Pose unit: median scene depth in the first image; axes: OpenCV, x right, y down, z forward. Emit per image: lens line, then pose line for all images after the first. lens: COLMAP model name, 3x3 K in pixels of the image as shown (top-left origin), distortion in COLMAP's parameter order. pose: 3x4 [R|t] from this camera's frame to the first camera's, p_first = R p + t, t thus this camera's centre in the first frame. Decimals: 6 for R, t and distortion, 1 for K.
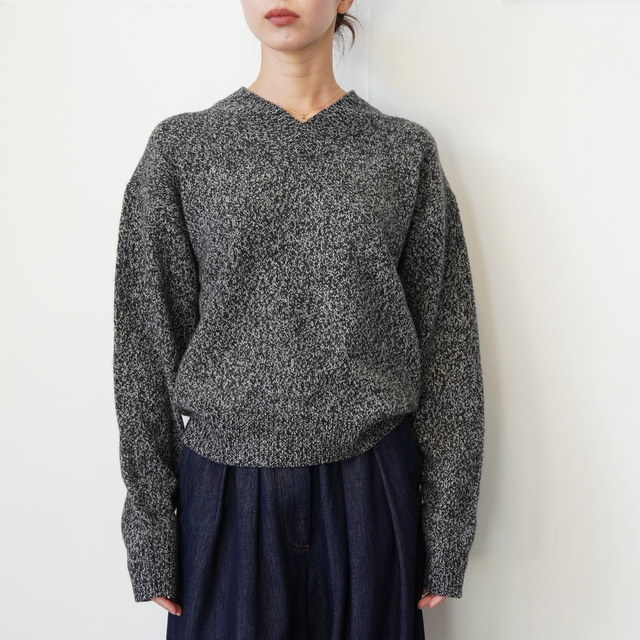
lens RADIAL K [[1344.9, 0, 320.0], [0, 1344.9, 320.0], [0, 0, 1]] dist [-0.012586, 0.093941]
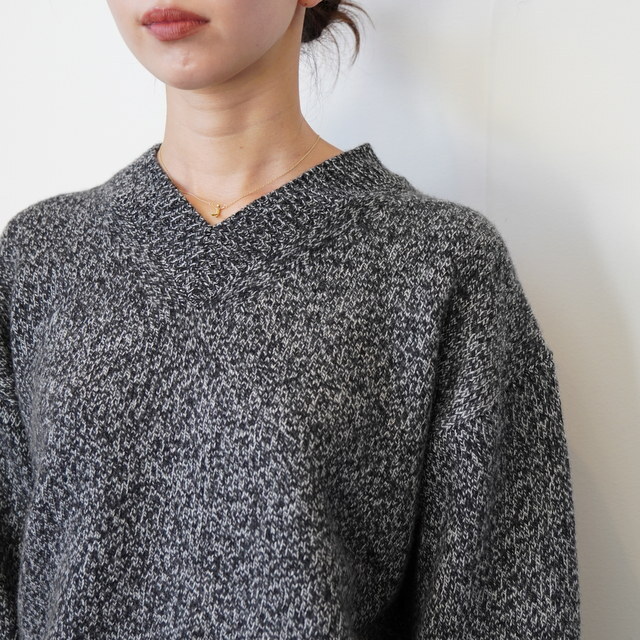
lens RADIAL K [[1344.9, 0, 320.0], [0, 1344.9, 320.0], [0, 0, 1]] dist [-0.012586, 0.093941]
pose [[0.928379, 0.026692, -0.370675, 0.219804], [0.006481, 0.996103, 0.087960, -0.159185], [0.371578, -0.084063, 0.924588, 0.549796]]
